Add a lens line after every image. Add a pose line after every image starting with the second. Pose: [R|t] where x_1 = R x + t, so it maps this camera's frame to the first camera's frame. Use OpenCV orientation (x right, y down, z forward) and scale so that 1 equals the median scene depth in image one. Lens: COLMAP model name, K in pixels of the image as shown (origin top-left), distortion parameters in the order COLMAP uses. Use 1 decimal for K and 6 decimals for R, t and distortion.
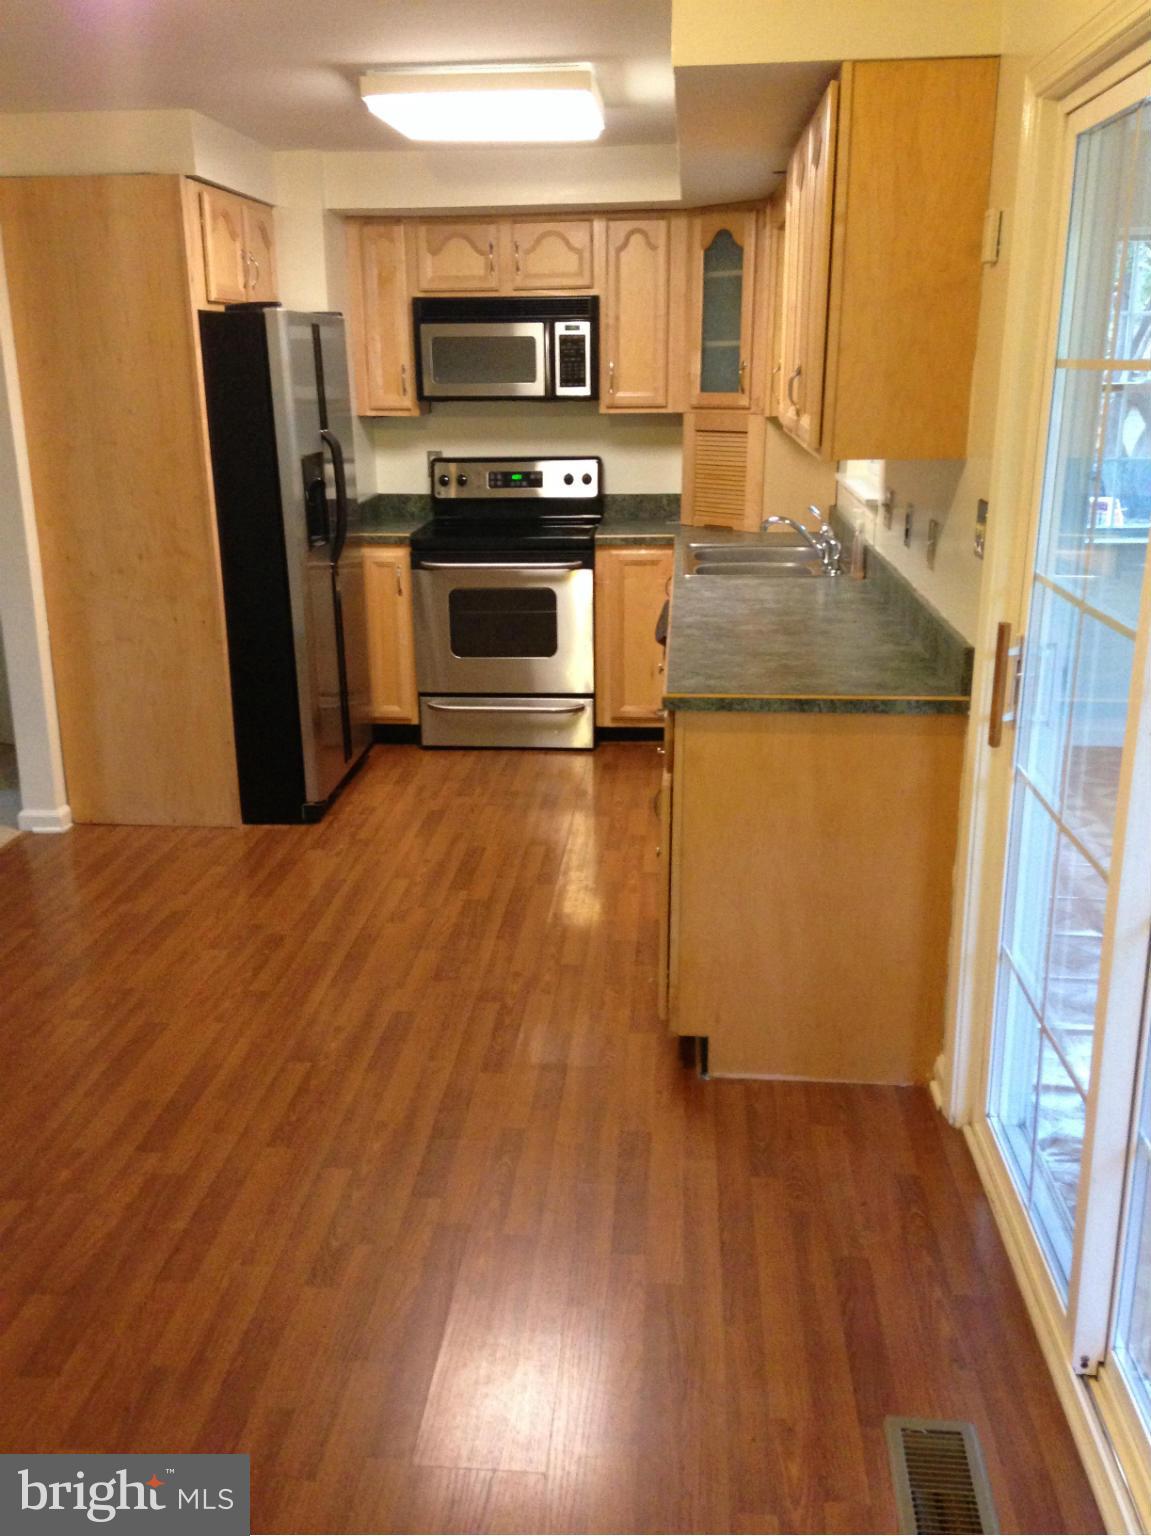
lens RADIAL K [[1414.4, 0, 546.9], [0, 1414.4, 763.9], [0, 0, 1]] dist [0.211942, -0.327688]
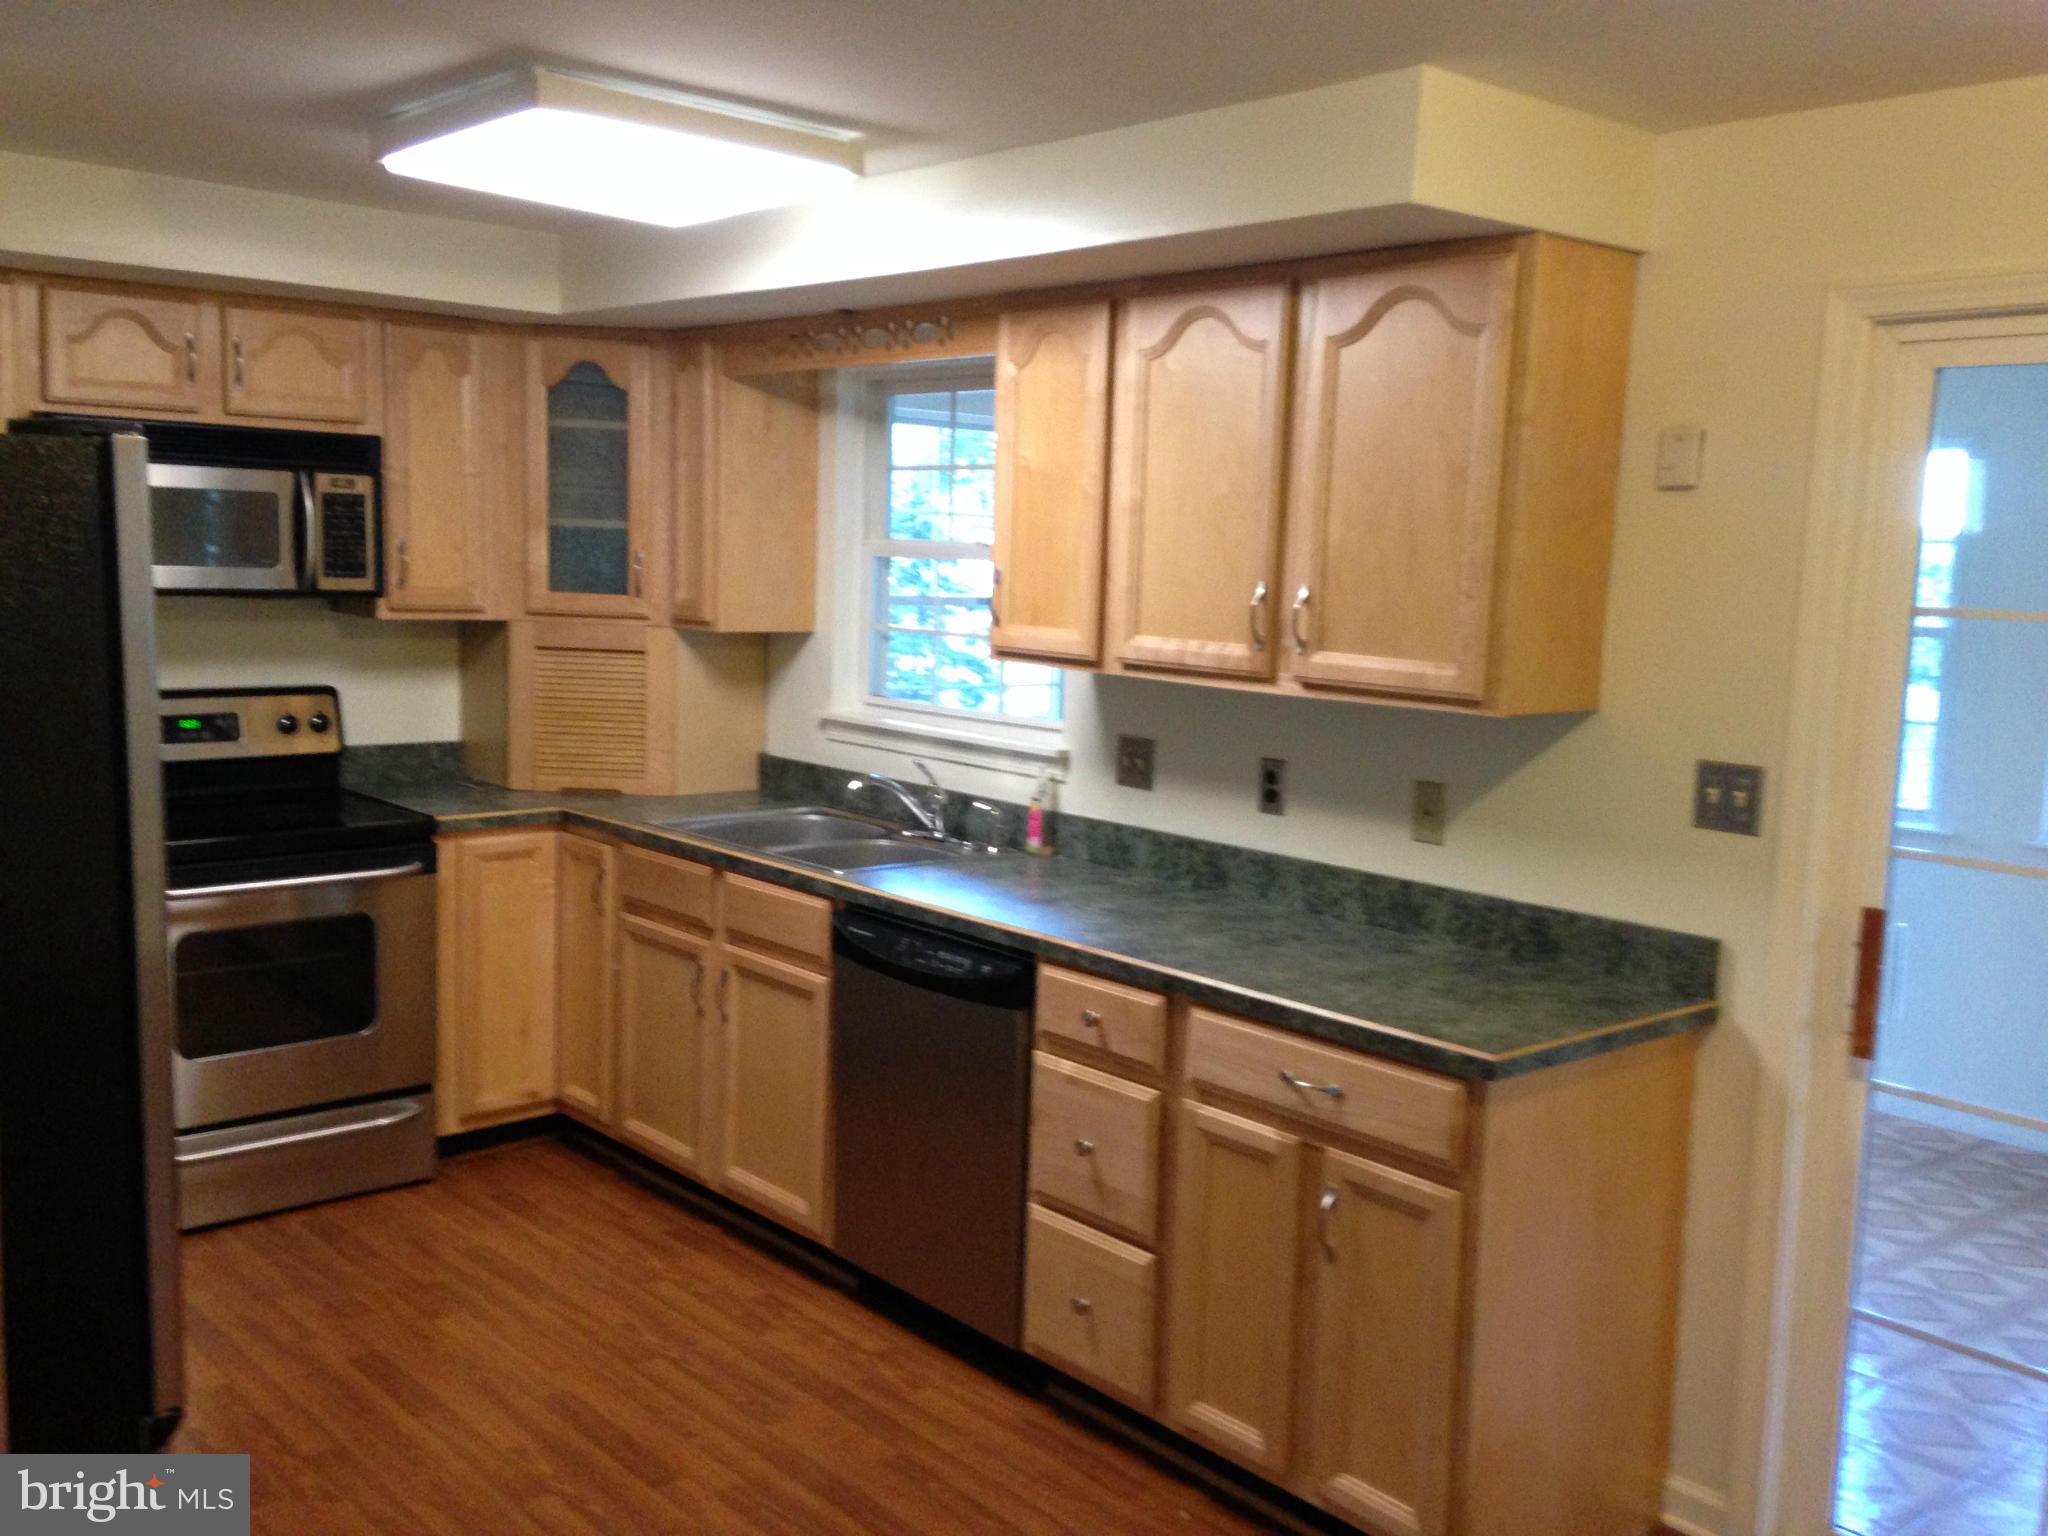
lens RADIAL K [[1885.9, 0, 1024.0], [0, 1885.9, 768.0], [0, 0, 1]] dist [0.211942, -0.327688]
pose [[0.682454, -0.053982, 0.728932, -0.456197], [0.159597, 0.984211, -0.076534, -0.094550], [-0.713292, 0.168566, 0.680294, 0.321097]]
